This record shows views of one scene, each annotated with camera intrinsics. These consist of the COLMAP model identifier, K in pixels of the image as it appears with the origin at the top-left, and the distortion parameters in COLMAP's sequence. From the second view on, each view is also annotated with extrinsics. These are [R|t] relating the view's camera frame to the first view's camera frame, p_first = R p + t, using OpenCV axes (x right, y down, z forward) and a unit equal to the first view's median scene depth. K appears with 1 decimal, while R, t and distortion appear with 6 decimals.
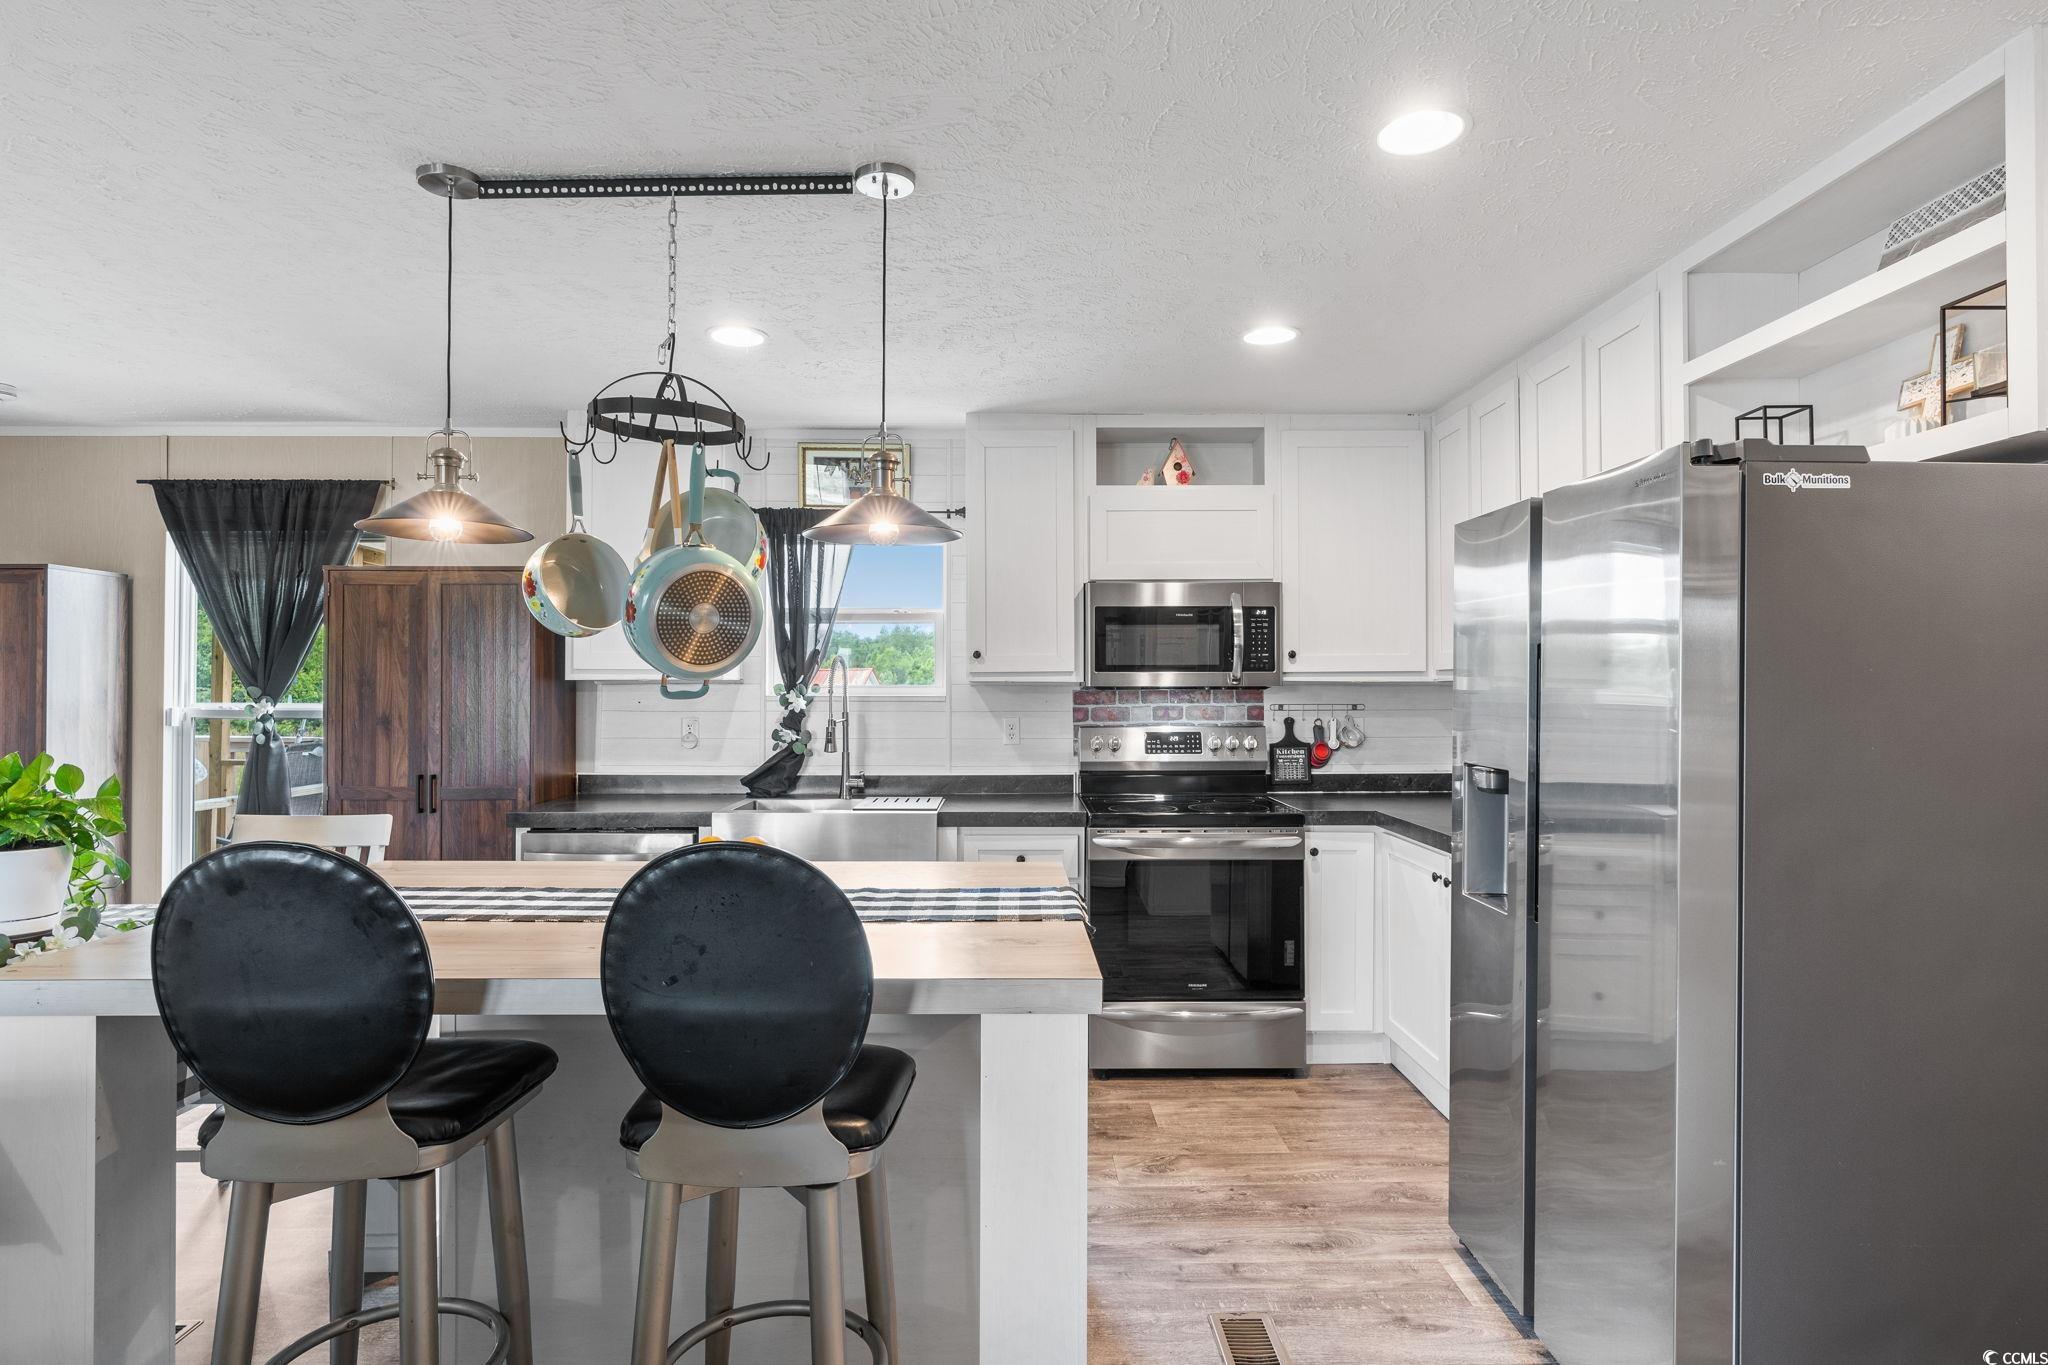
lens RADIAL K [[1081.8, 0, 1031.2], [0, 1081.8, 680.2], [0, 0, 1]] dist [-0.006615, -0.000388]
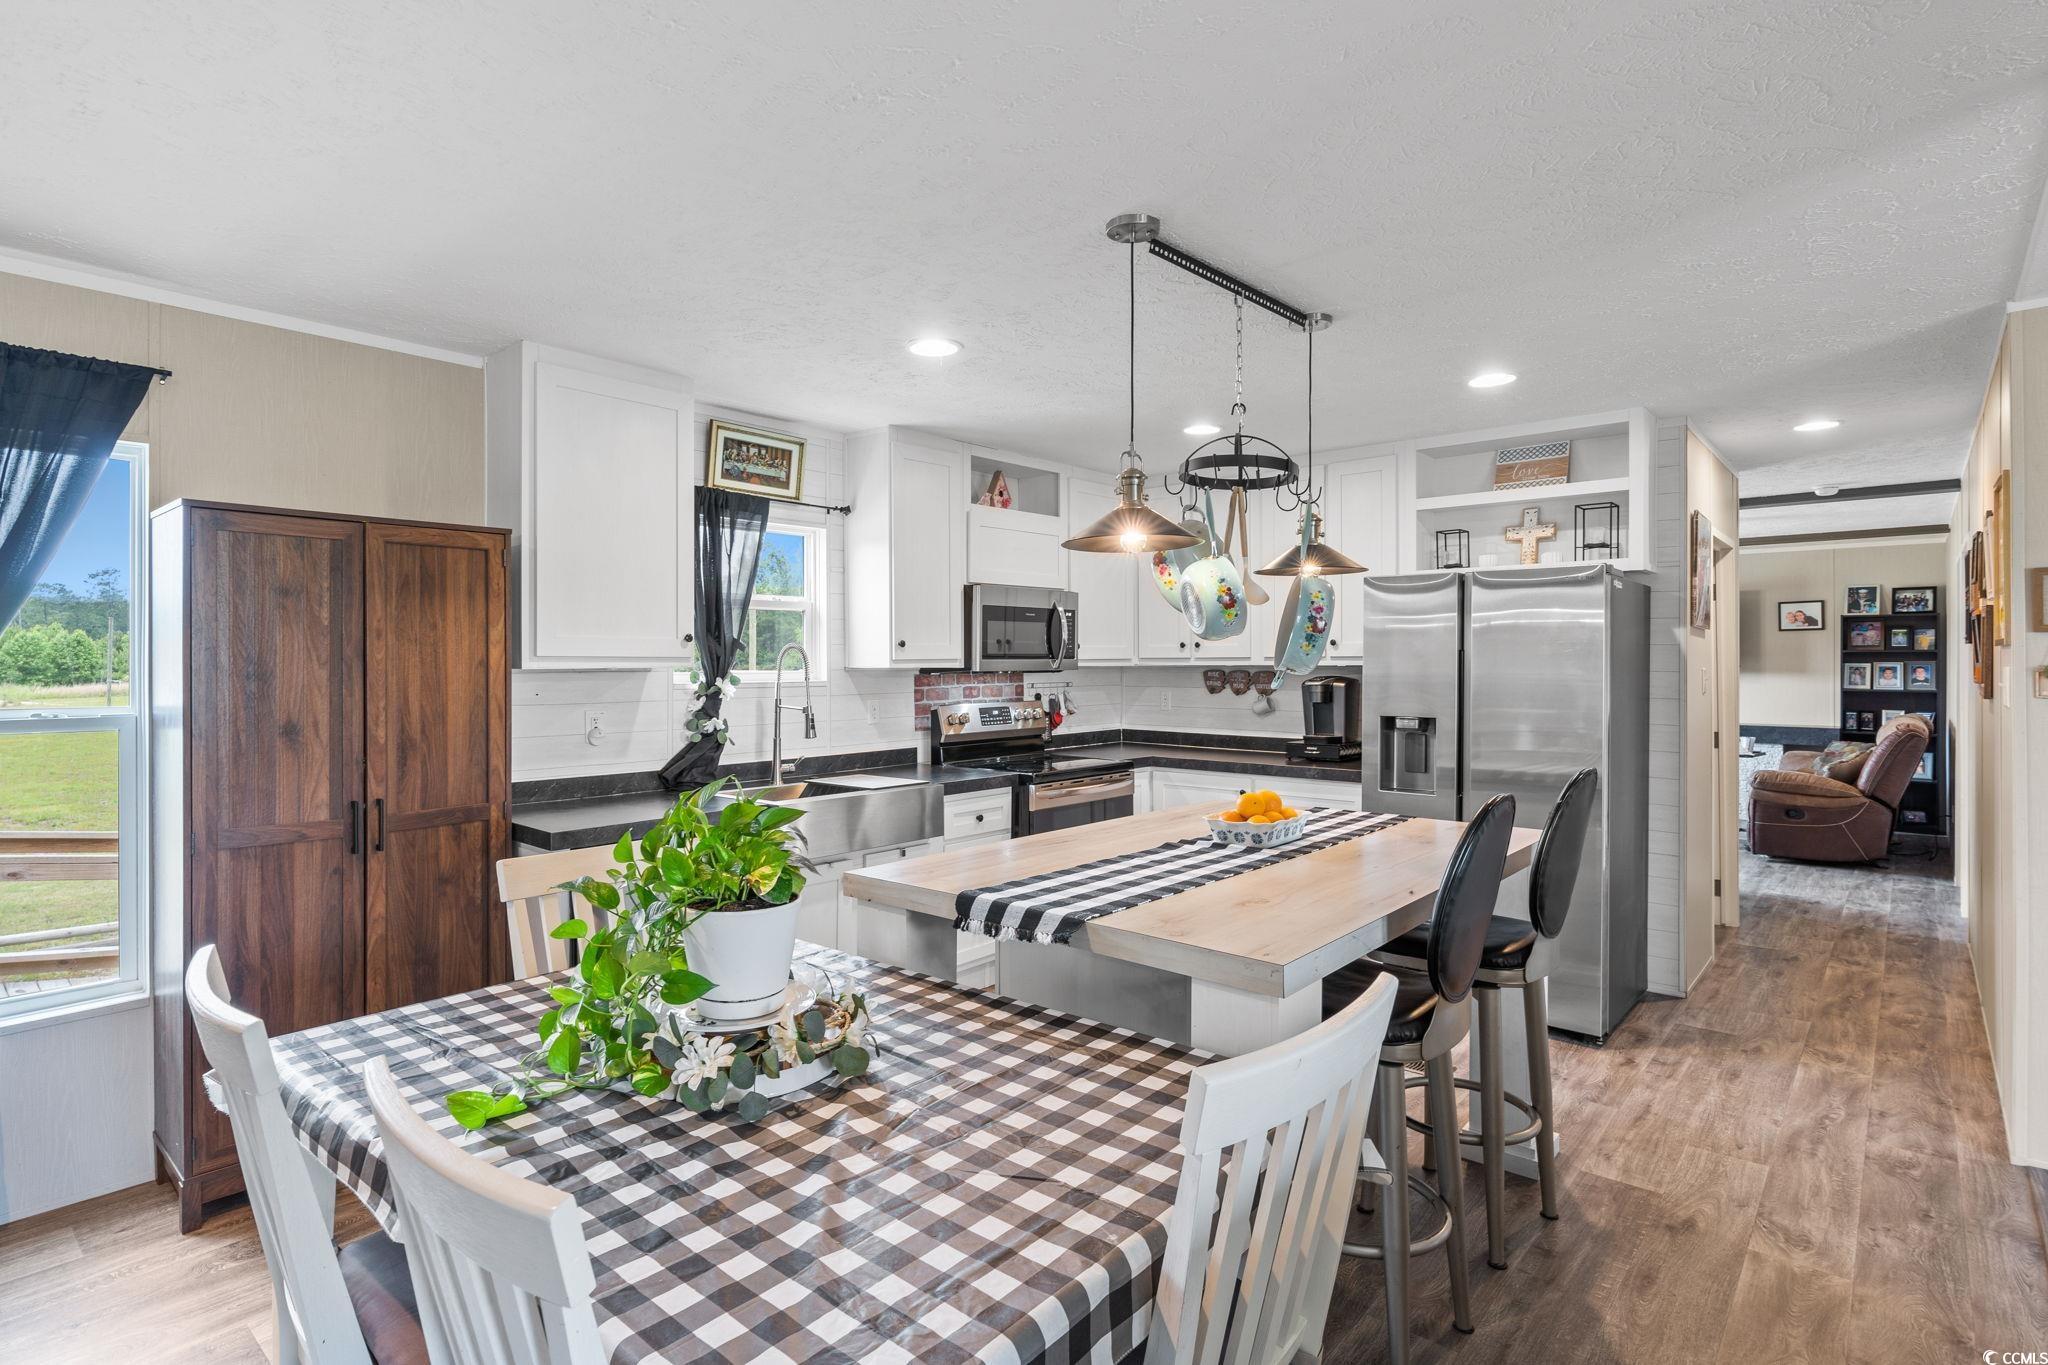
lens RADIAL K [[1027.5, 0, 1008.0], [0, 1027.5, 664.7], [0, 0, 1]] dist [-0.000170, 0.001665]
pose [[0.675239, -0.004490, 0.737586, -0.734616], [-0.002742, 0.999959, 0.008598, -0.011091], [-0.737594, -0.007828, 0.675199, 0.194320]]
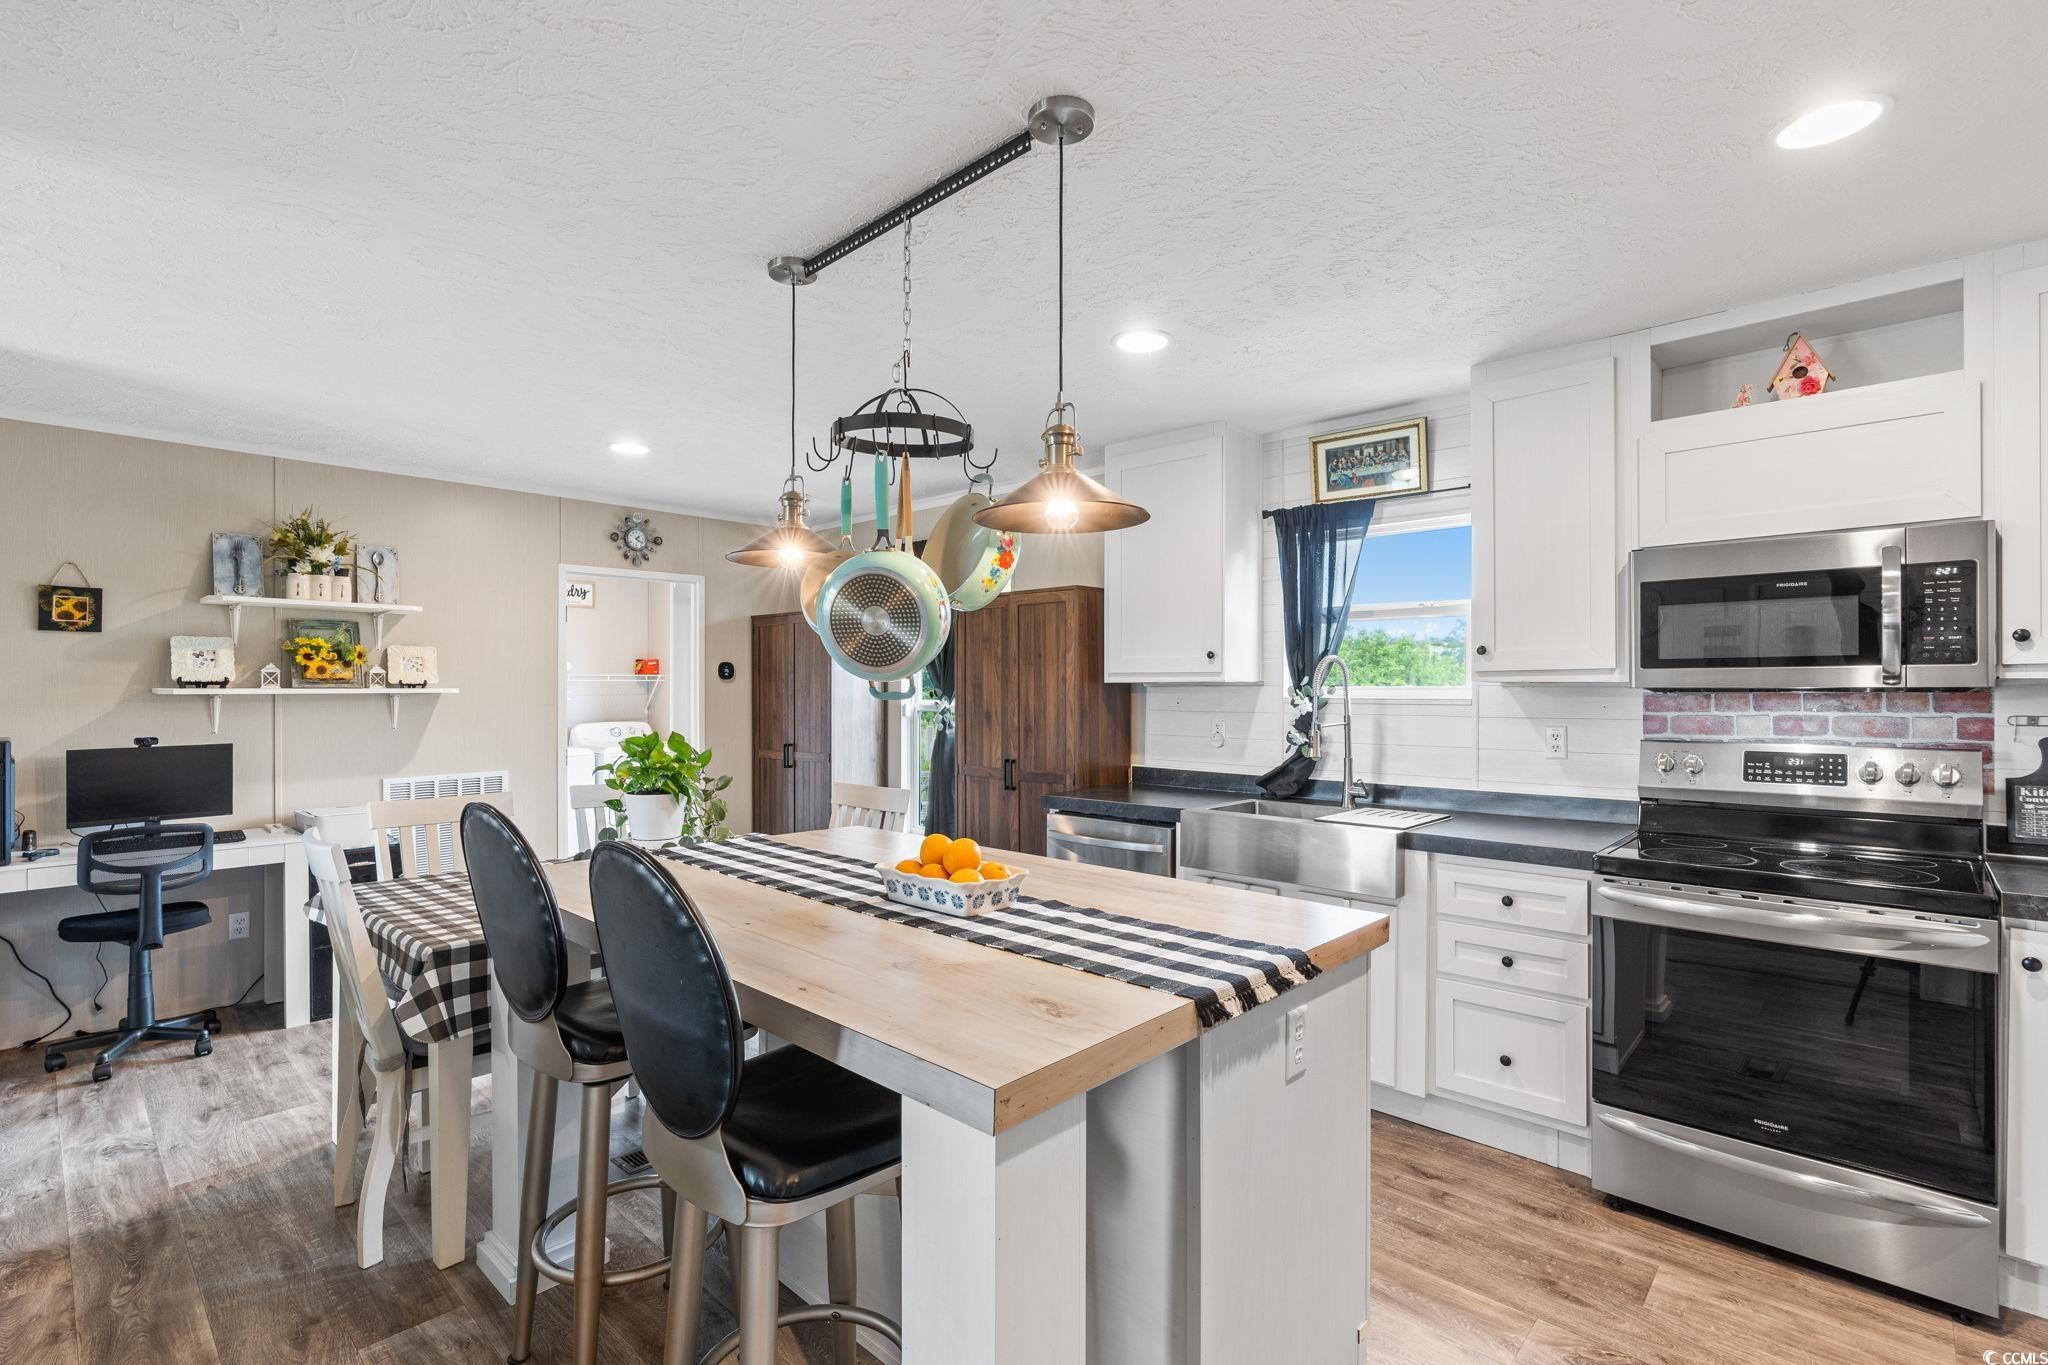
lens RADIAL K [[943.9, 0, 1022.6], [0, 943.9, 691.4], [0, 0, 1]] dist [-0.010629, 0.003679]
pose [[0.717510, 0.001603, -0.696546, 0.197770], [0.004092, 0.999970, 0.006516, 0.002135], [0.696536, -0.007526, 0.717483, 0.215137]]
